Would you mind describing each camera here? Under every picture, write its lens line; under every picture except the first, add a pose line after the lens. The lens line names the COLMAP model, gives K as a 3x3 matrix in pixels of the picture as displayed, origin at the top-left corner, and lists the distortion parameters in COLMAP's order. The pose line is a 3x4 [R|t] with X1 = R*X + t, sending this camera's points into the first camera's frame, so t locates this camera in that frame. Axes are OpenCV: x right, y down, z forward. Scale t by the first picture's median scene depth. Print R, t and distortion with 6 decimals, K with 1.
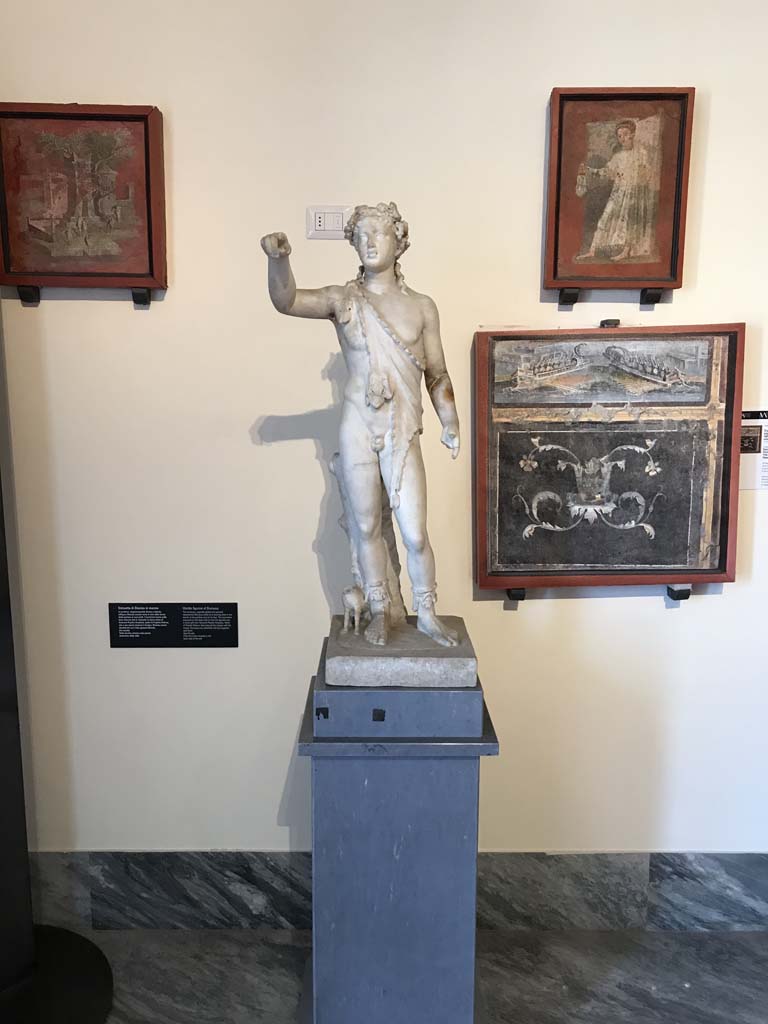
lens RADIAL K [[840.6, 0, 381.3], [0, 840.6, 514.7], [0, 0, 1]] dist [0.052267, -0.086734]
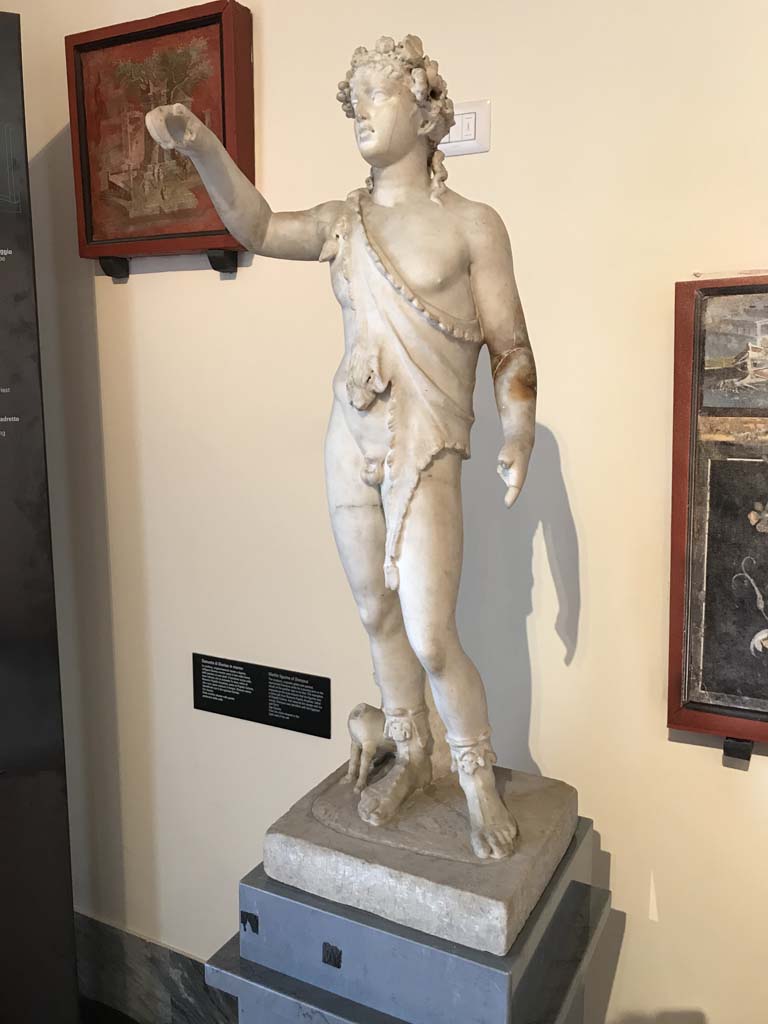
lens RADIAL K [[840.6, 0, 391.1], [0, 840.6, 508.9], [0, 0, 1]] dist [0.052267, -0.086734]
pose [[0.884389, 0.069634, -0.461527, 0.216484], [-0.077918, 0.996959, 0.001112, -0.049412], [0.460201, 0.034978, 0.887125, 0.406265]]
